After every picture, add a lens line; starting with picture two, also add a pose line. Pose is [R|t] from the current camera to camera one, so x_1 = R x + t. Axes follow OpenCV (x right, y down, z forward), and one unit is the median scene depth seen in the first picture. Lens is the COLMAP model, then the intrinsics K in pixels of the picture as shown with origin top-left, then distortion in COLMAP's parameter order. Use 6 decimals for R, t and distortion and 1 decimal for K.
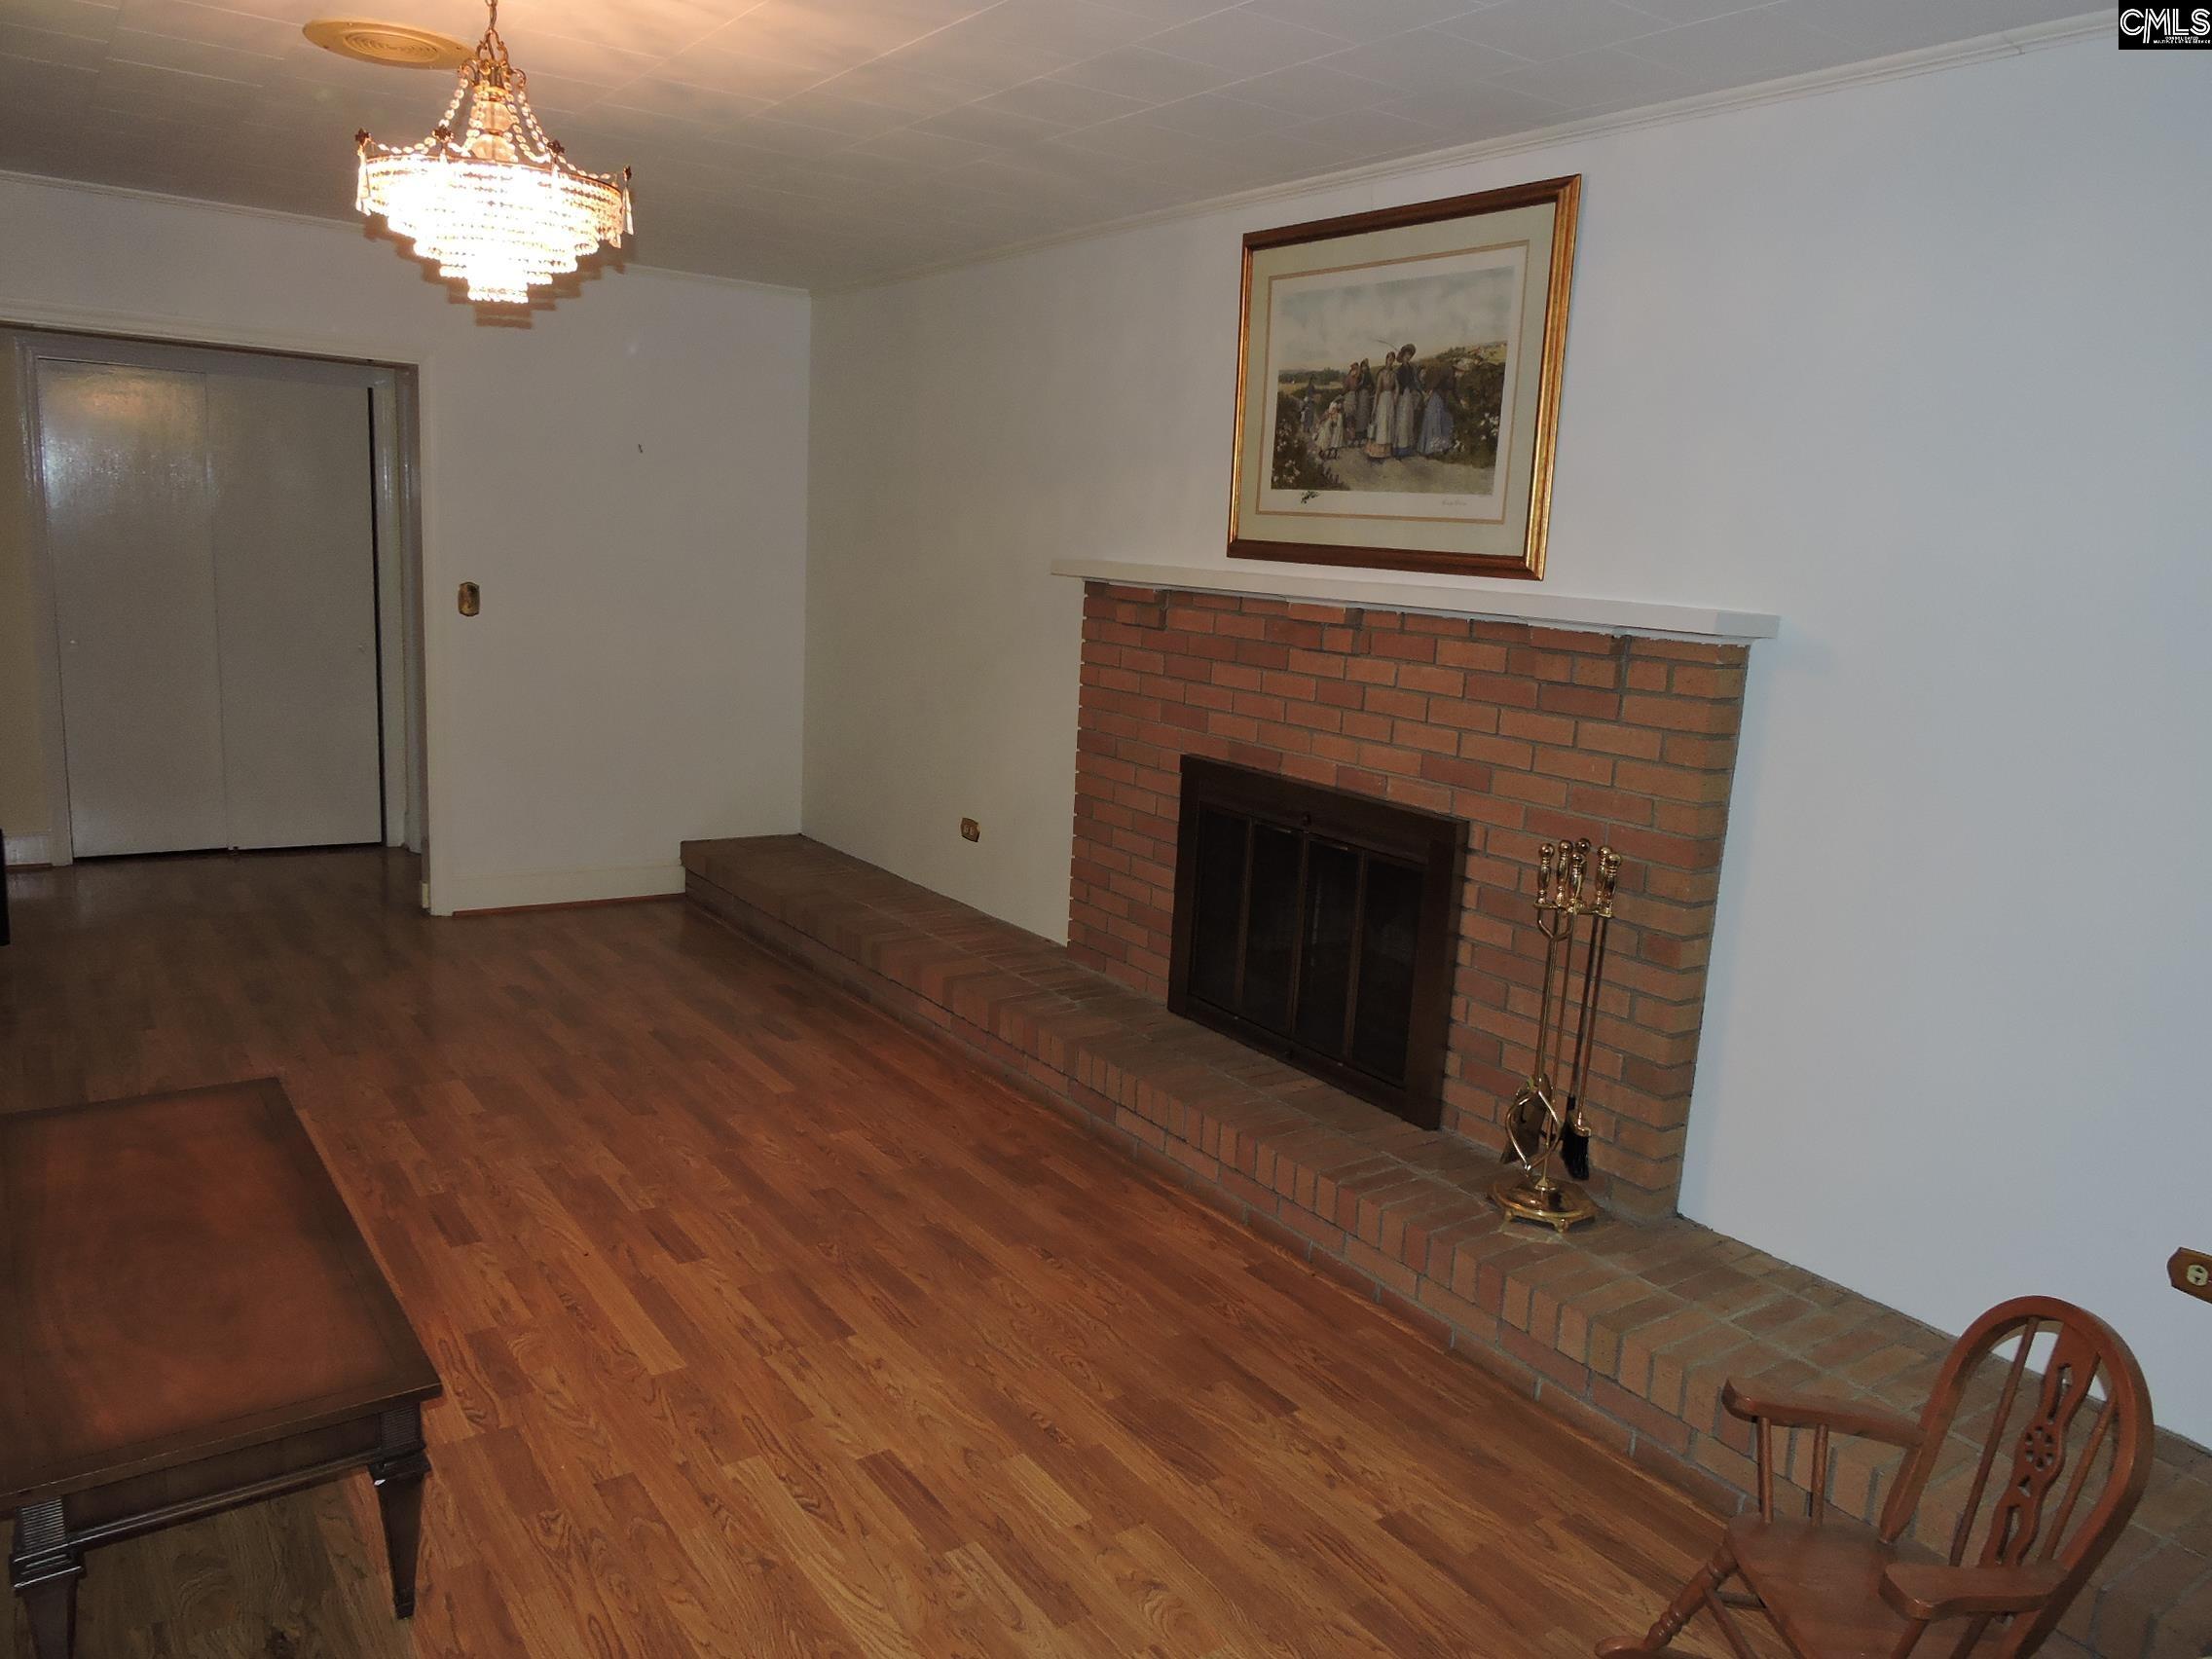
lens RADIAL K [[1565.8, 0, 1099.6], [0, 1565.8, 832.8], [0, 0, 1]] dist [-0.001849, 0.007679]
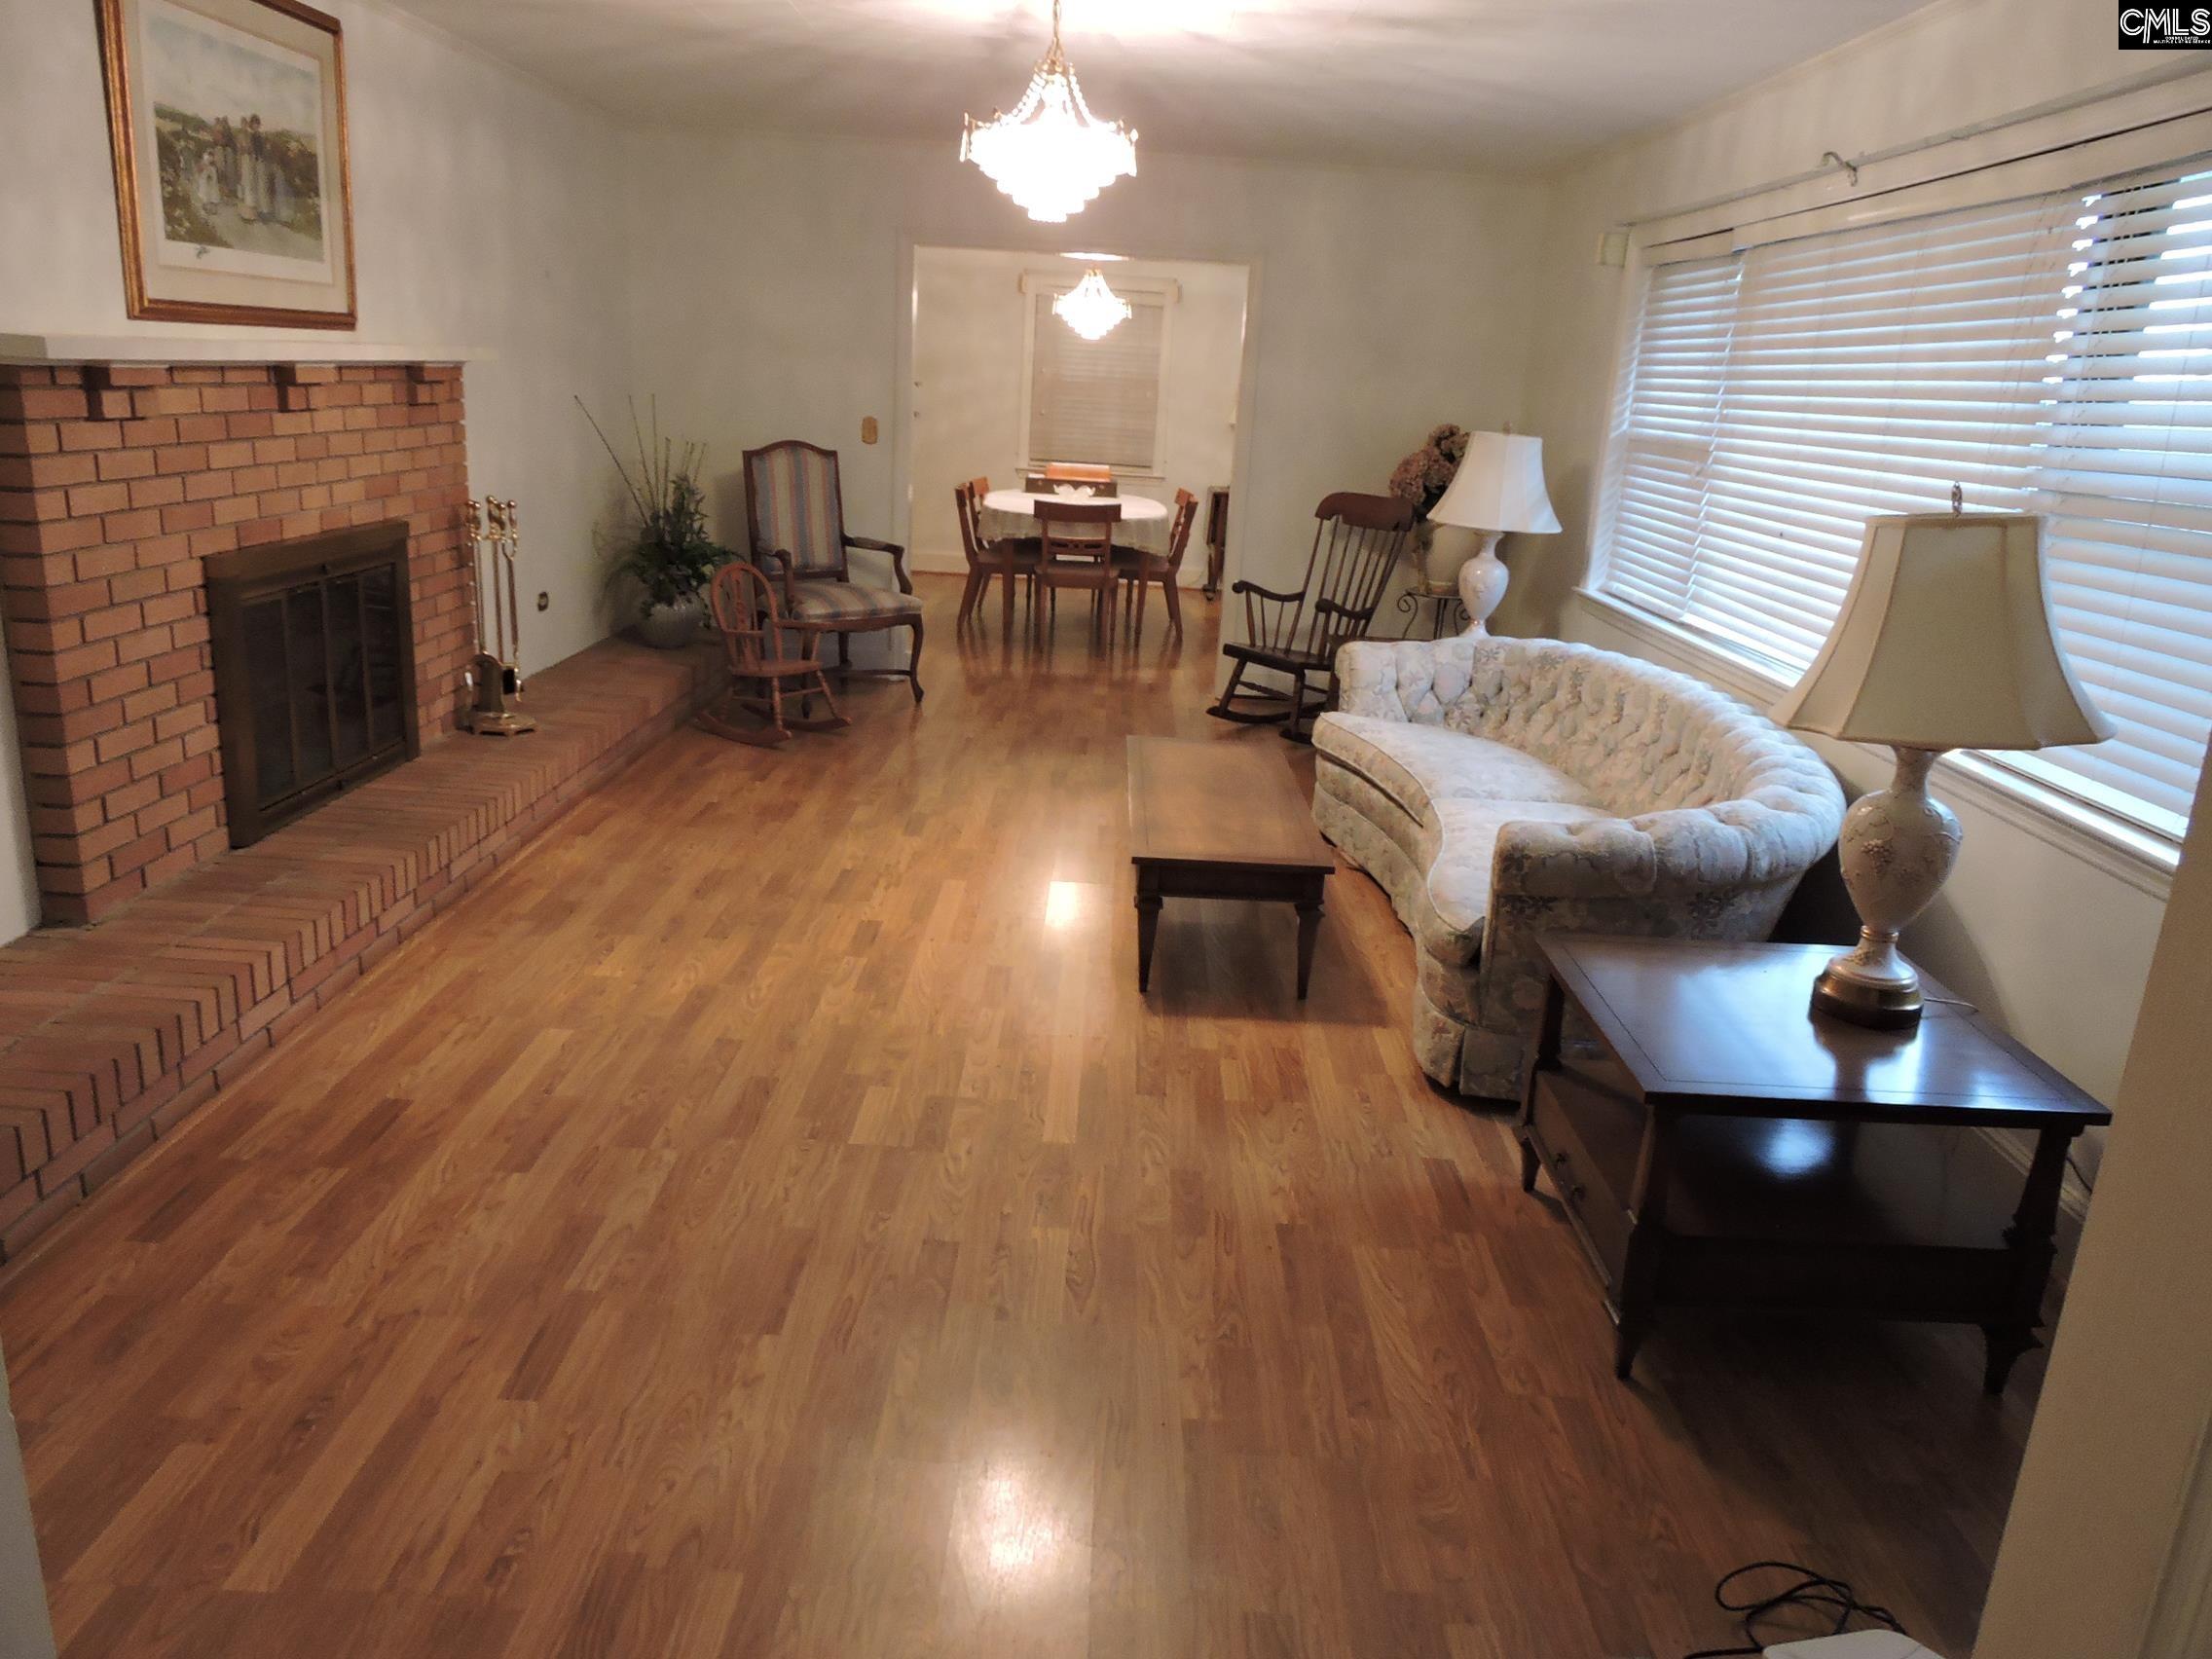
lens RADIAL K [[1565.8, 0, 1106.1], [0, 1565.8, 822.6], [0, 0, 1]] dist [-0.001849, 0.007679]
pose [[-0.803452, -0.256893, 0.537094, -0.934222], [0.018065, 0.891185, 0.453280, -0.334520], [-0.595095, 0.373892, -0.711384, 1.511247]]
